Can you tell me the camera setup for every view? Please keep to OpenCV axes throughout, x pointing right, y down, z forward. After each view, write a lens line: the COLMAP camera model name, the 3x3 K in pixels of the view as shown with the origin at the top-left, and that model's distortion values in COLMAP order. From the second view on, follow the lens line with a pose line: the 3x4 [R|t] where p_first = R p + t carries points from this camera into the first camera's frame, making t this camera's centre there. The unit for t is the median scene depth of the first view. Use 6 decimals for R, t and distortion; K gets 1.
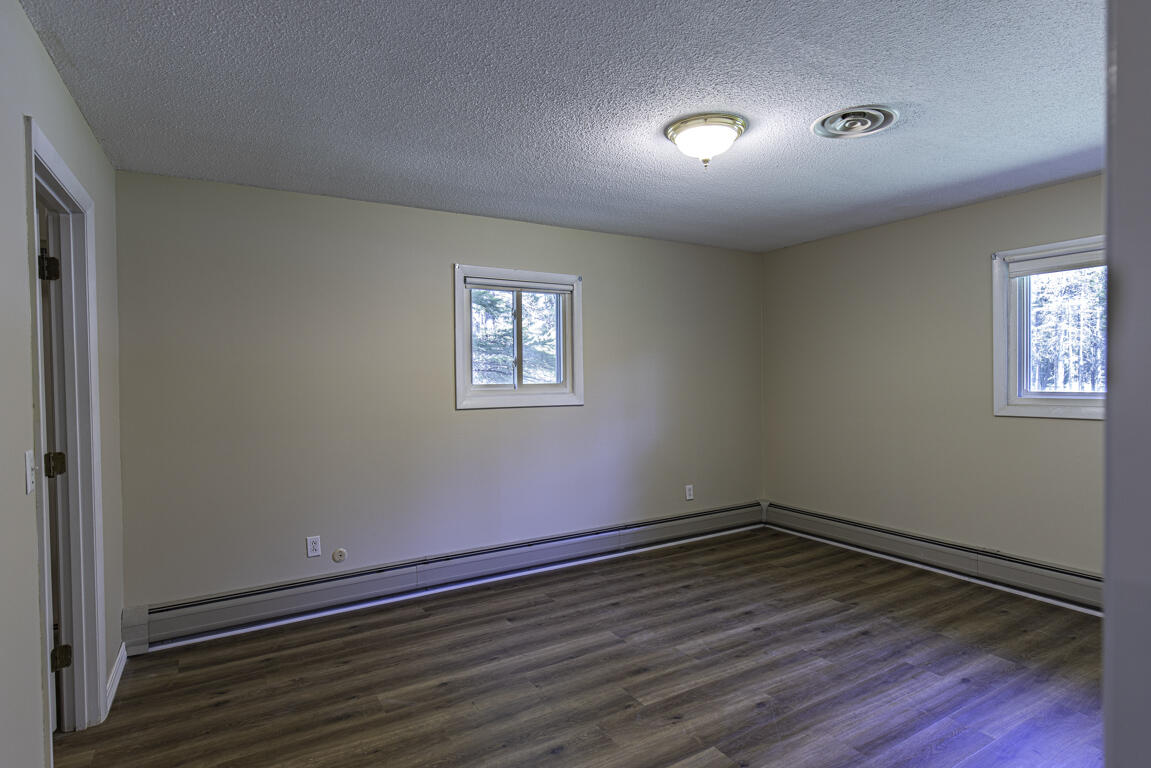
lens RADIAL K [[600.8, 0, 575.5], [0, 600.8, 384.0], [0, 0, 1]] dist [0.002298, 0.000365]
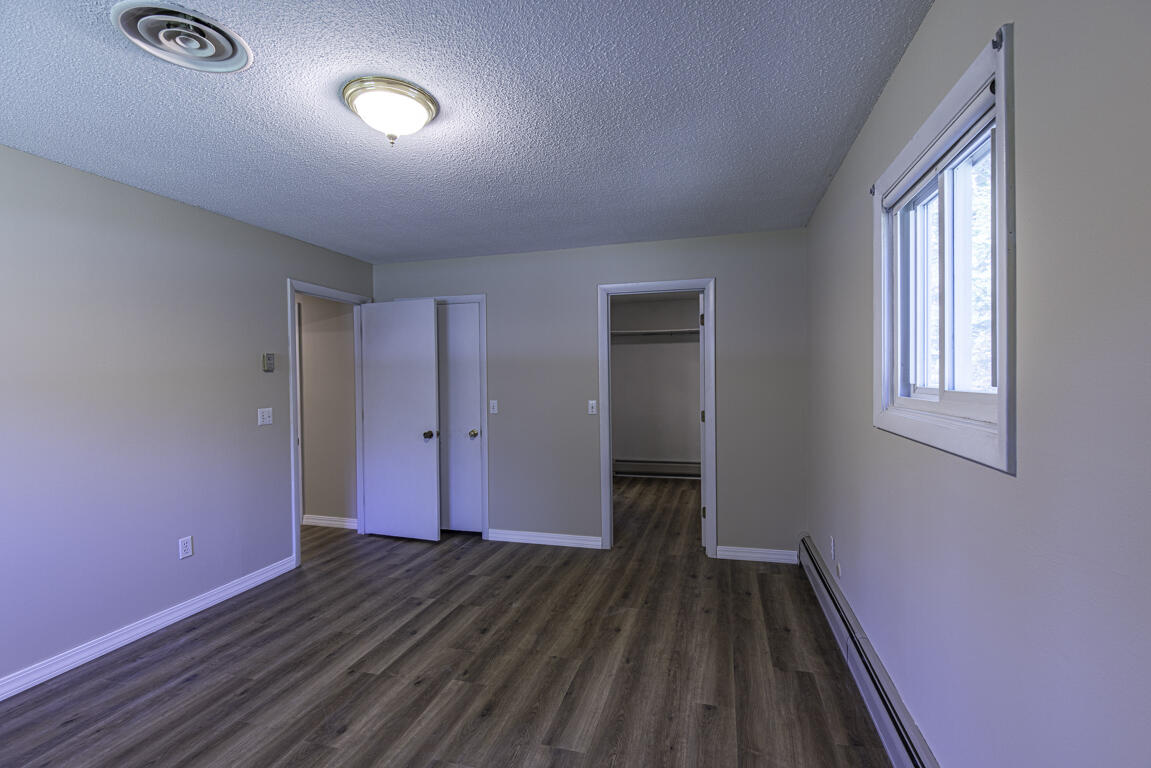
lens RADIAL K [[516.8, 0, 579.9], [0, 516.8, 385.6], [0, 0, 1]] dist [0.003065, -0.000193]
pose [[-0.717172, 0.033245, -0.696103, 0.561359], [0.011003, 0.999277, 0.036388, -0.028330], [0.696809, 0.018437, -0.717019, 1.750246]]
